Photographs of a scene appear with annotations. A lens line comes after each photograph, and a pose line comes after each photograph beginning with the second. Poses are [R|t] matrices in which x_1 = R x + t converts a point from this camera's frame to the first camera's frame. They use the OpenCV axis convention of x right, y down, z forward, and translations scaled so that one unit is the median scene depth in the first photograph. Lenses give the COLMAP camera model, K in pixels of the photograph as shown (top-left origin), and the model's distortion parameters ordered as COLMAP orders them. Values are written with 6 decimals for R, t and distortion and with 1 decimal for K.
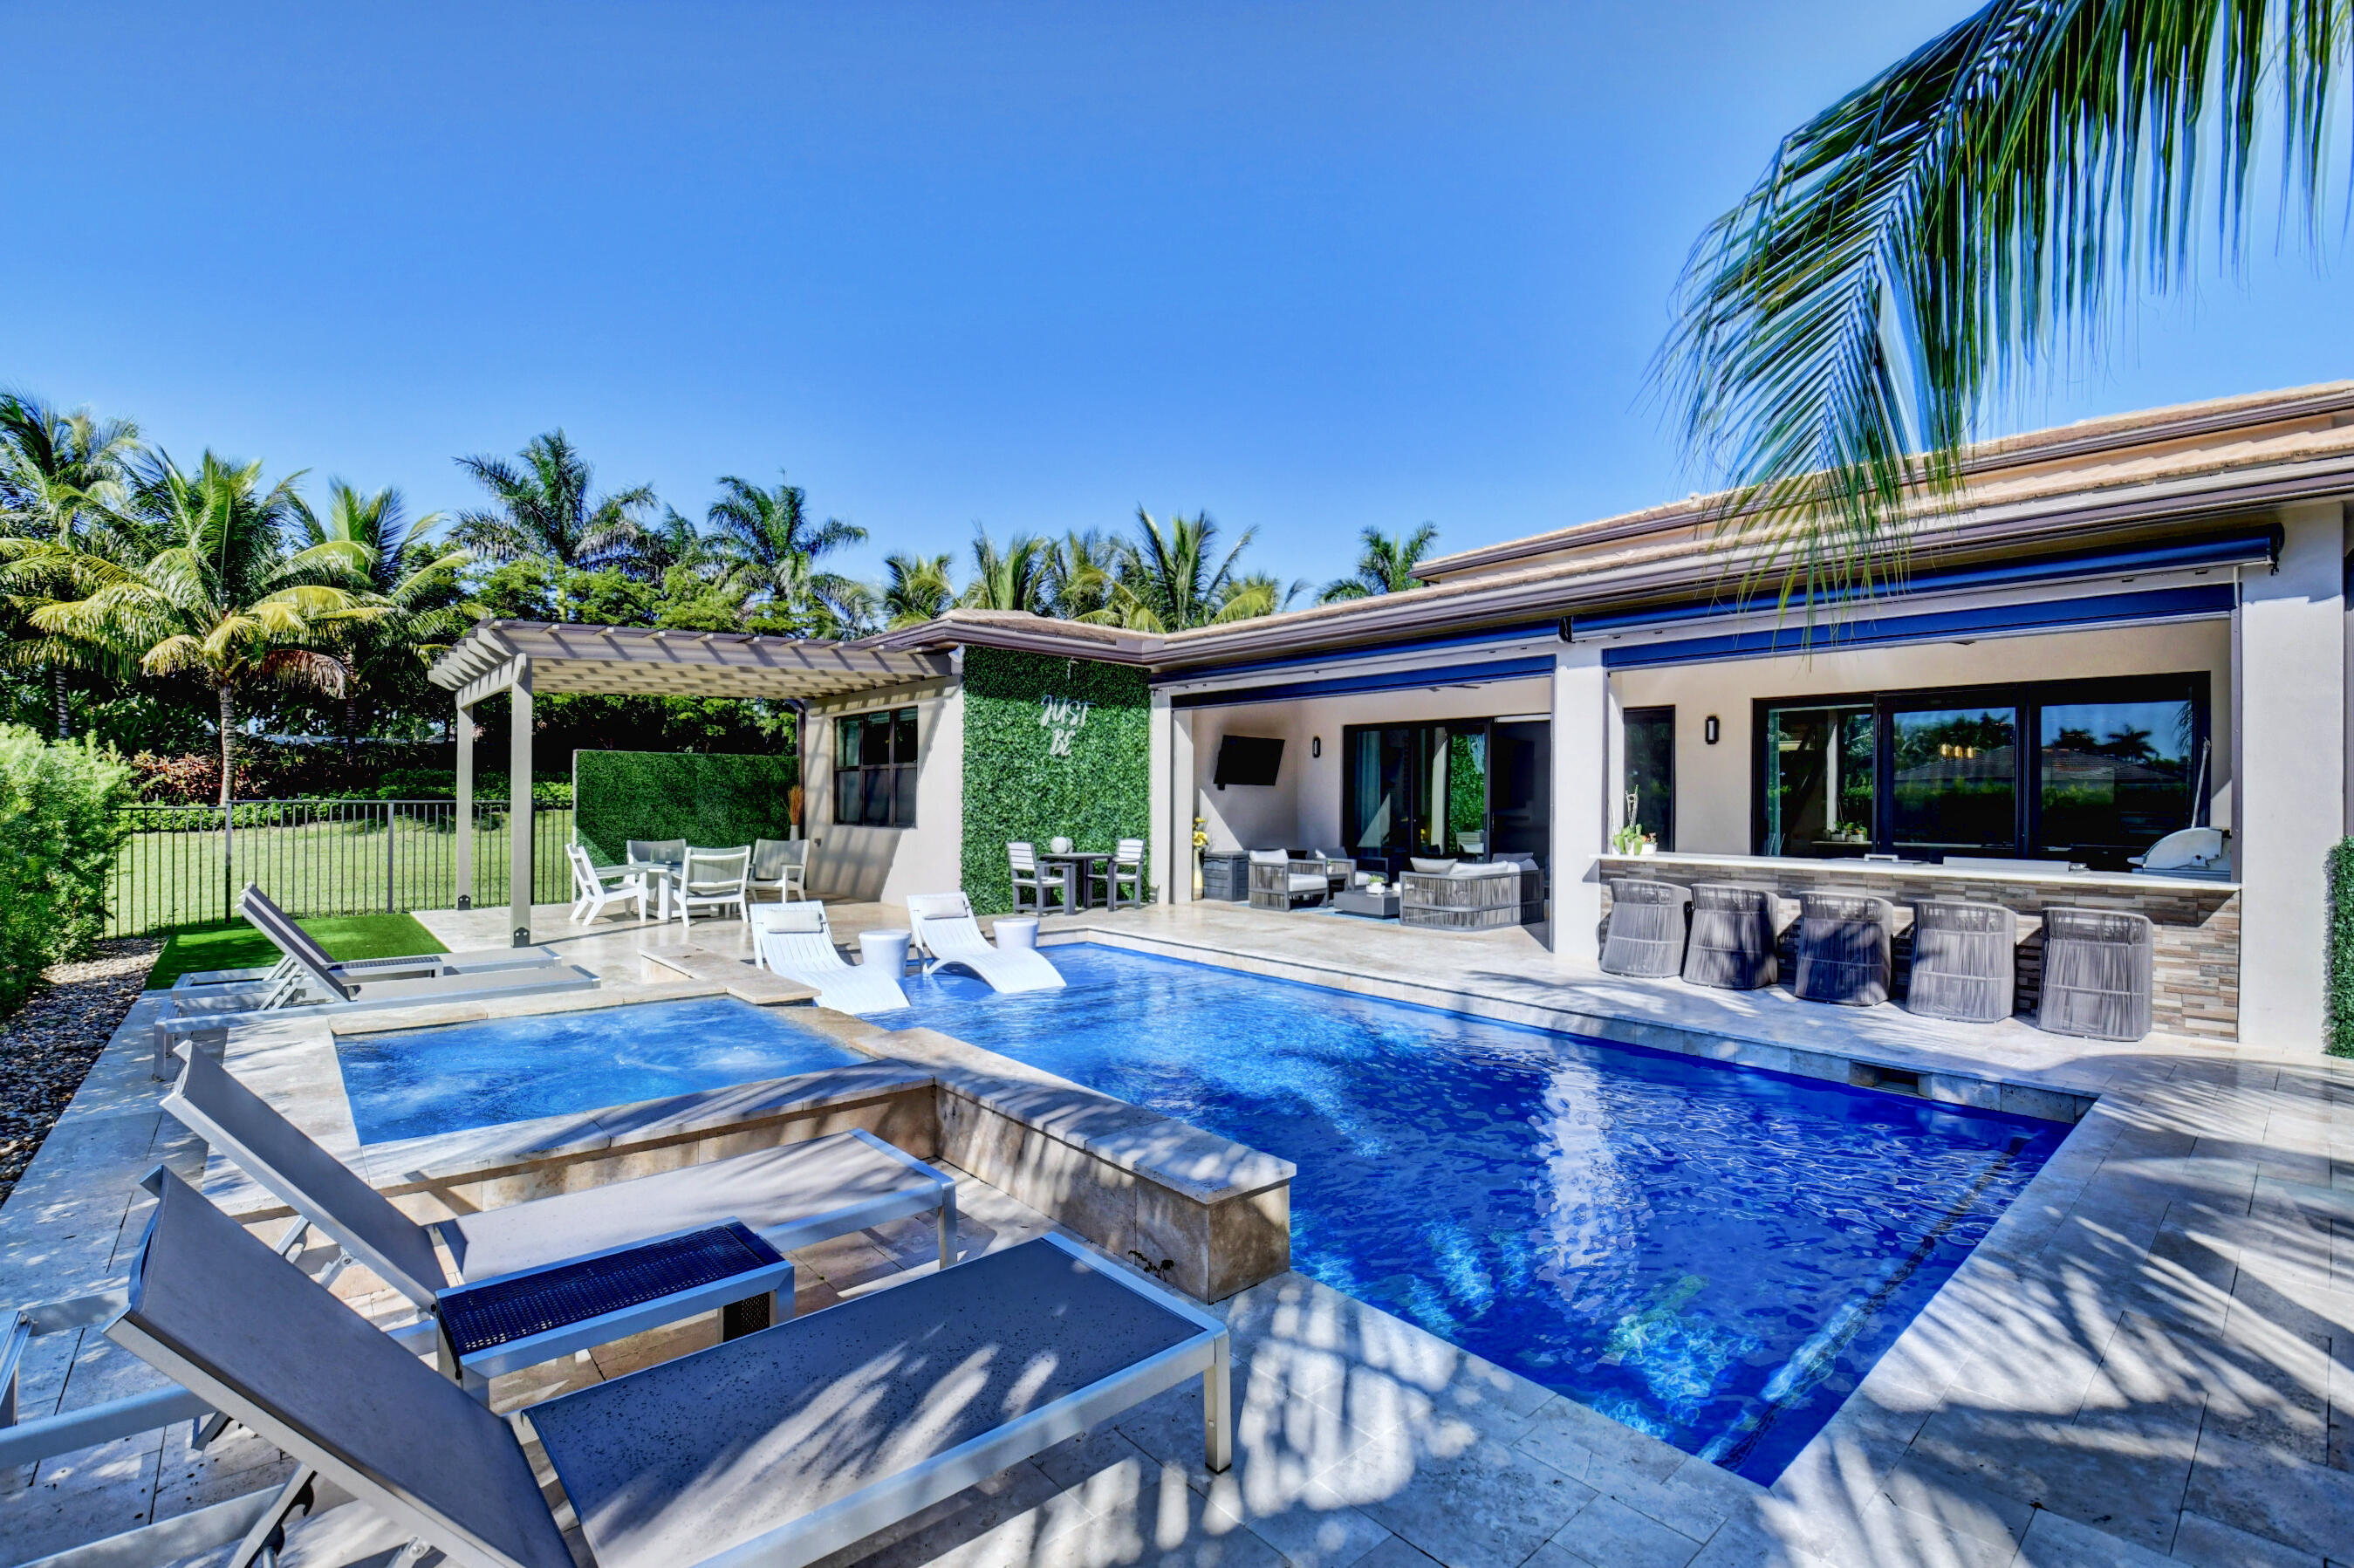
lens RADIAL K [[1031.9, 0, 1170.0], [0, 1031.9, 805.9], [0, 0, 1]] dist [0.016696, -0.028168]
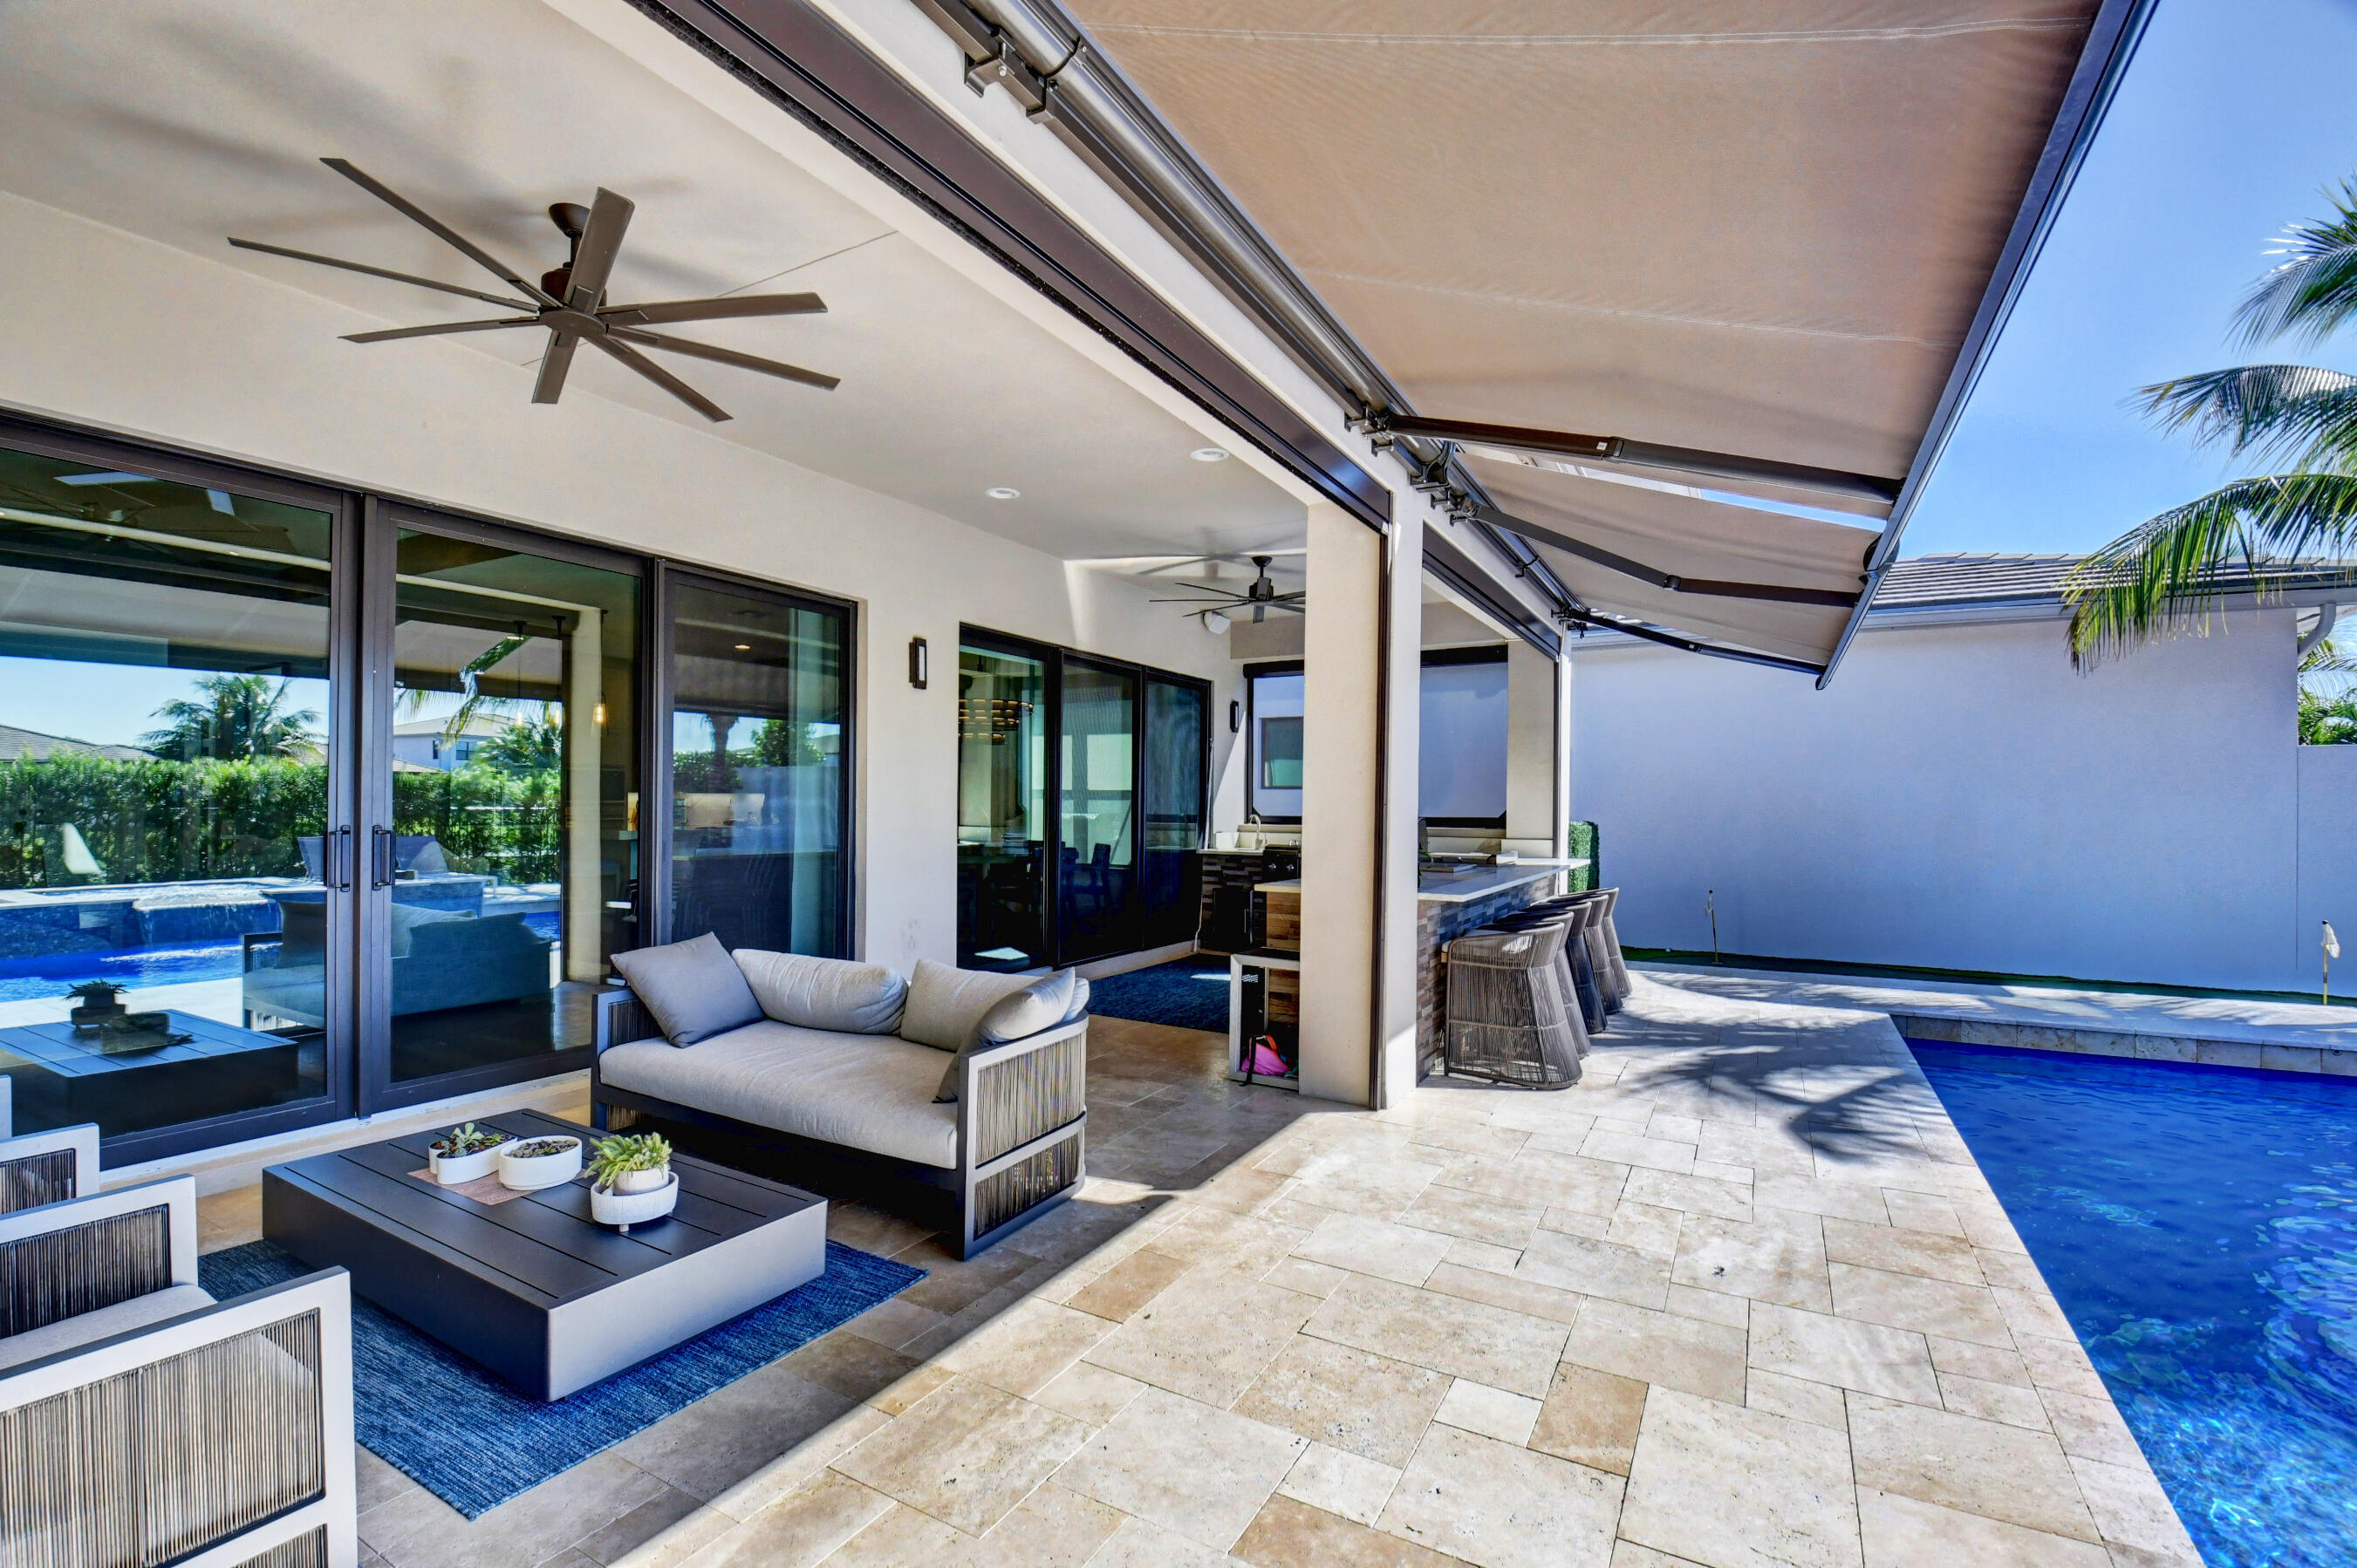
lens RADIAL K [[1036.9, 0, 1168.4], [0, 1036.9, 798.5], [0, 0, 1]] dist [0.000885, -0.017242]
pose [[-0.333396, -0.006610, 0.942764, -0.038050], [-0.005569, 0.999972, 0.005042, -0.003888], [-0.942770, -0.003570, -0.333424, 0.958682]]
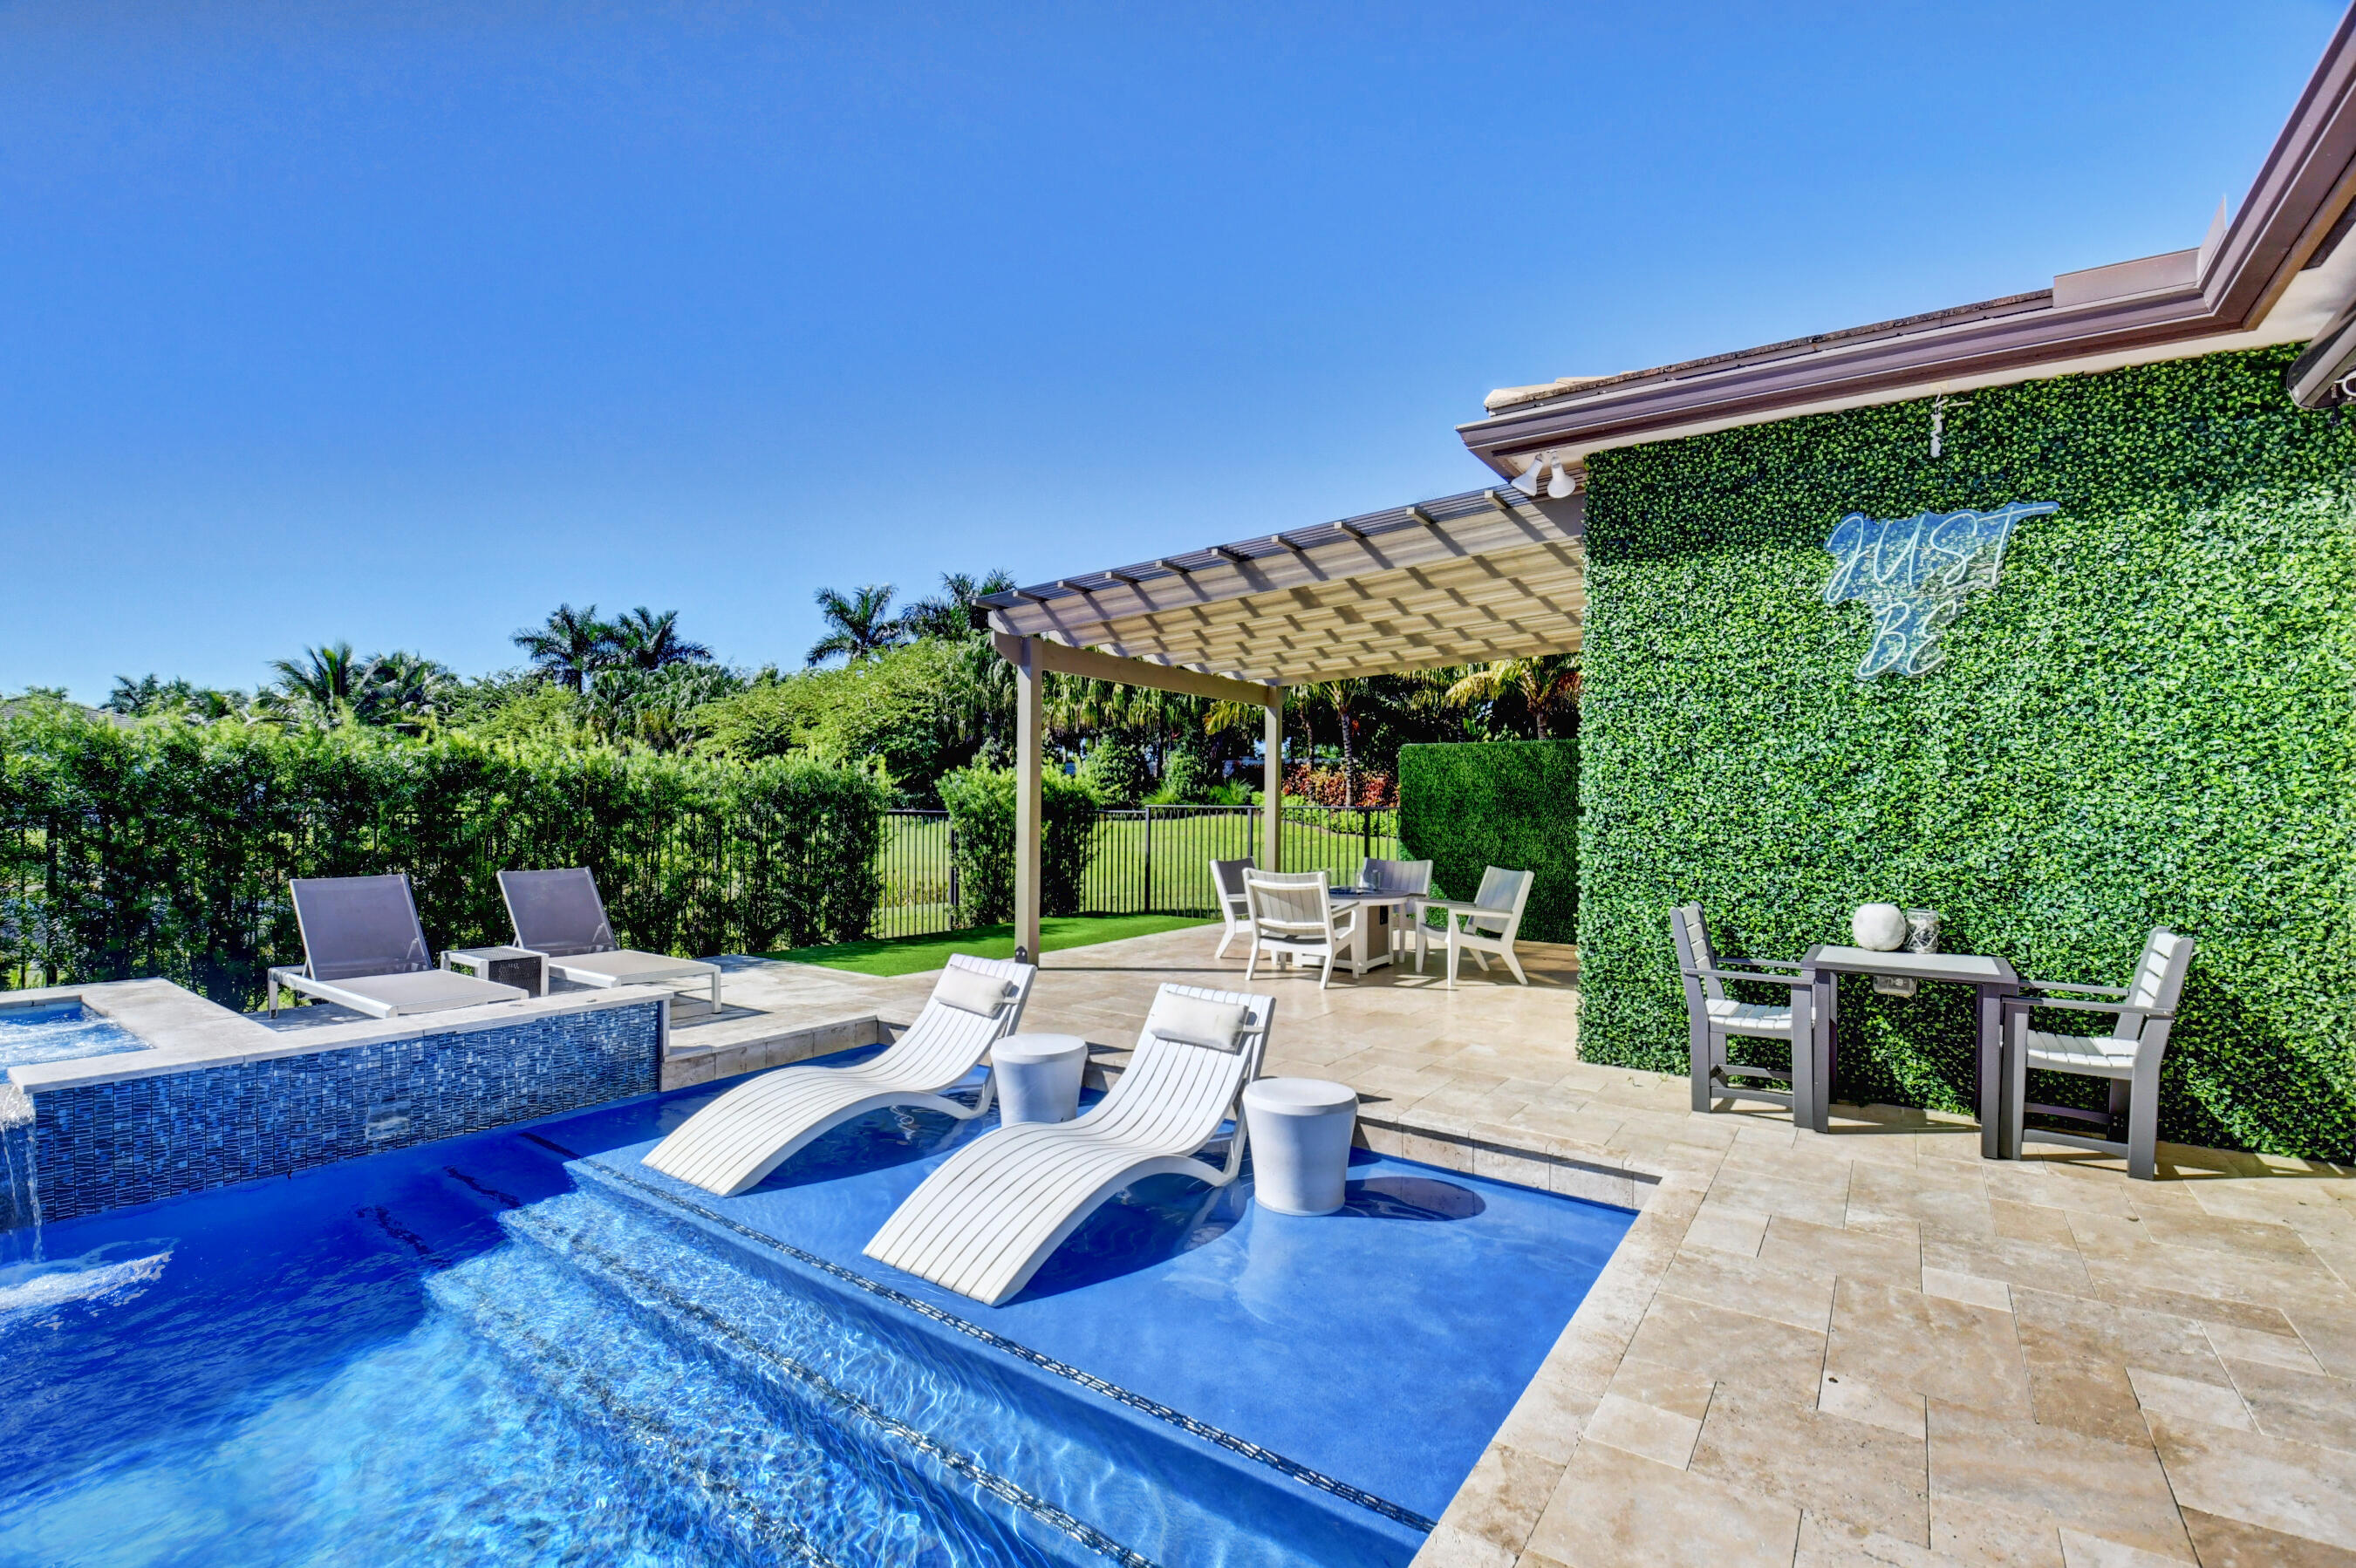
lens RADIAL K [[1030.5, 0, 1171.5], [0, 1030.5, 798.1], [0, 0, 1]] dist [0.017257, -0.026254]
pose [[0.246520, -0.010799, -0.969077, 0.185234], [-0.014940, 0.999777, -0.014941, 0.002834], [0.969022, 0.018161, 0.246304, 0.690701]]
